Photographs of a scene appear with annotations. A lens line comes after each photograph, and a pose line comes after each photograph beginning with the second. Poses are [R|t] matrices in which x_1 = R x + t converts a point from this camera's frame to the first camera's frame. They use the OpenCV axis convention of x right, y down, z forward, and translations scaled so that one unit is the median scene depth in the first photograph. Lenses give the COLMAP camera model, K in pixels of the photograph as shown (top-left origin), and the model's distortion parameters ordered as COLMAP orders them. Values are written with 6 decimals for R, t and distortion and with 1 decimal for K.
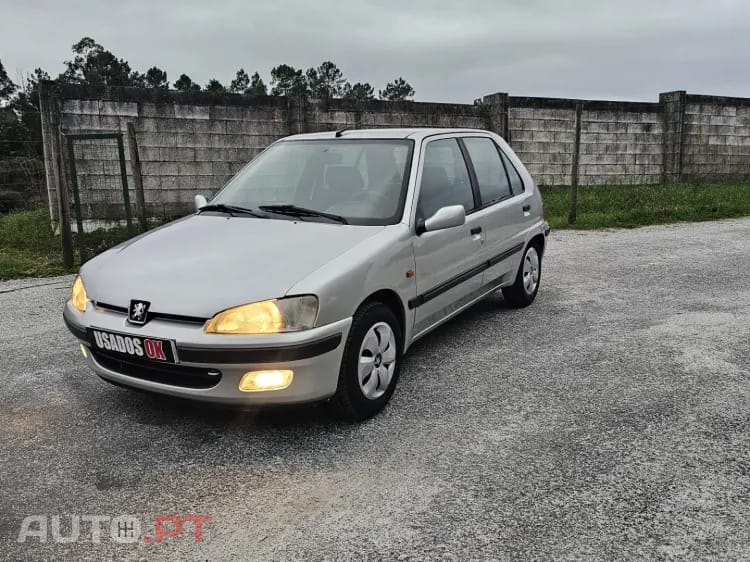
lens RADIAL K [[660.8, 0, 379.5], [0, 660.8, 285.6], [0, 0, 1]] dist [0.080051, -0.083847]
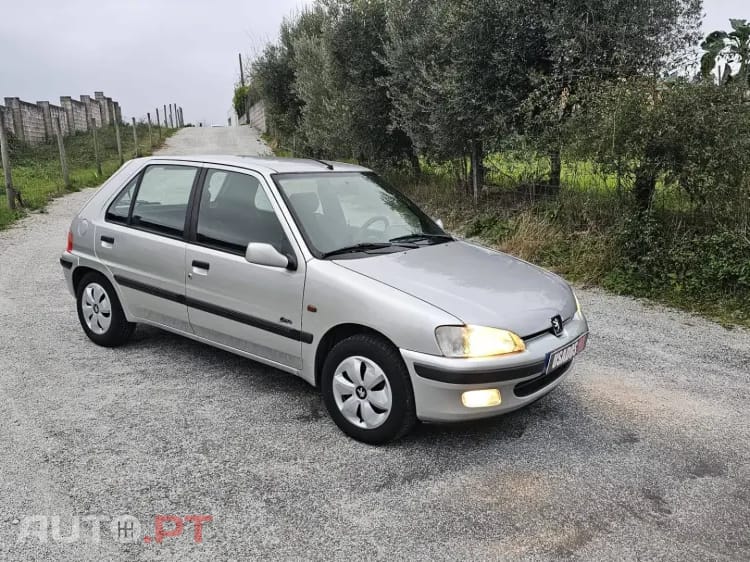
lens RADIAL K [[660.8, 0, 373.7], [0, 660.8, 271.4], [0, 0, 1]] dist [0.080051, -0.083847]
pose [[0.110904, -0.167981, 0.979532, -0.575228], [0.177214, 0.973159, 0.146824, -0.107728], [-0.977904, 0.157304, 0.137695, 0.420879]]
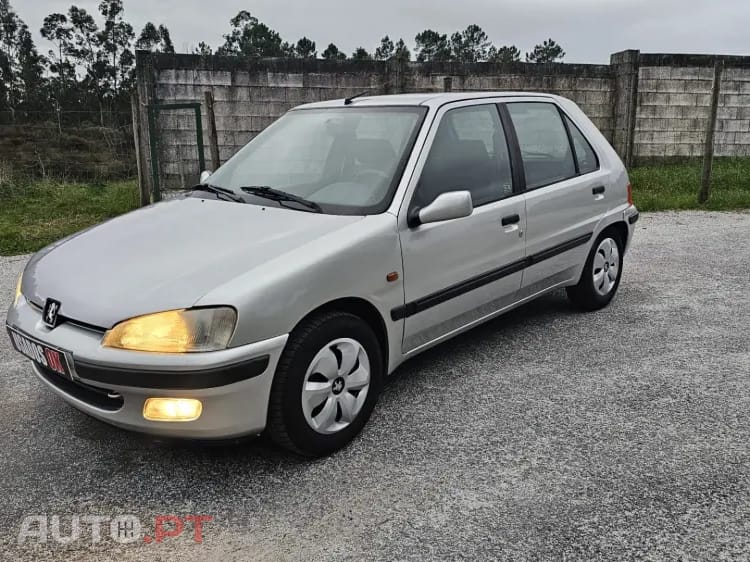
lens RADIAL K [[660.8, 0, 376.6], [0, 660.8, 282.0], [0, 0, 1]] dist [0.080051, -0.083847]
pose [[0.977166, 0.045337, -0.207582, 0.081692], [-0.036638, 0.998289, 0.045564, -0.020183], [0.209293, -0.036918, 0.977156, 0.092011]]
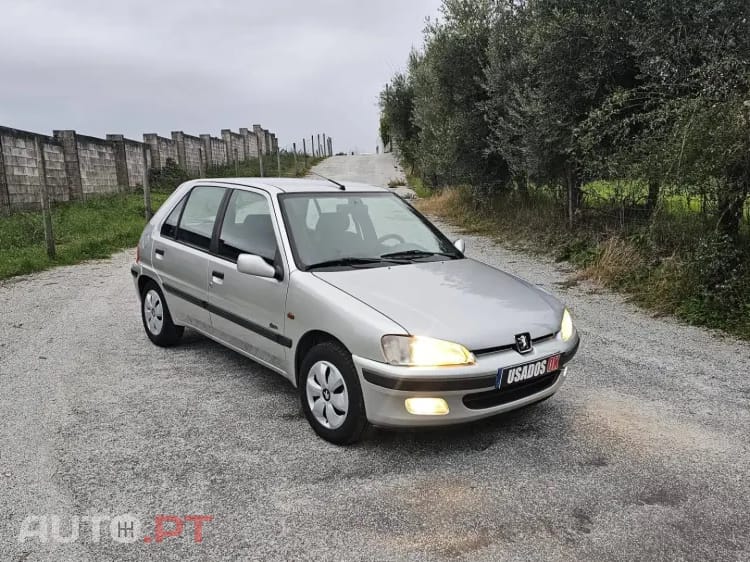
lens RADIAL K [[660.8, 0, 368.7], [0, 660.8, 286.7], [0, 0, 1]] dist [0.080051, -0.083847]
pose [[0.336484, -0.144907, 0.930473, -0.577565], [0.171952, 0.980932, 0.090582, -0.080799], [-0.925857, 0.129518, 0.354985, 0.300891]]
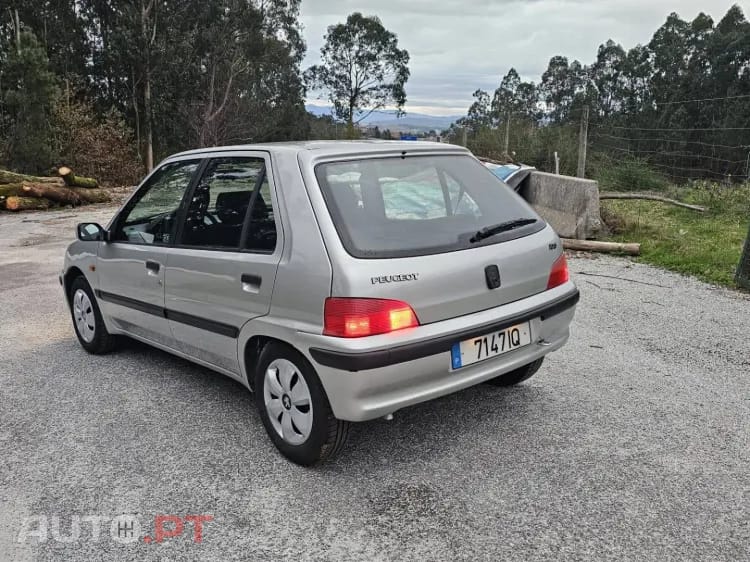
lens RADIAL K [[660.8, 0, 378.4], [0, 660.8, 277.6], [0, 0, 1]] dist [0.080051, -0.083847]
pose [[-0.303839, 0.213362, -0.928525, 0.455217], [-0.153565, 0.950889, 0.268751, -0.182581], [0.940266, 0.224246, -0.256152, 0.783360]]
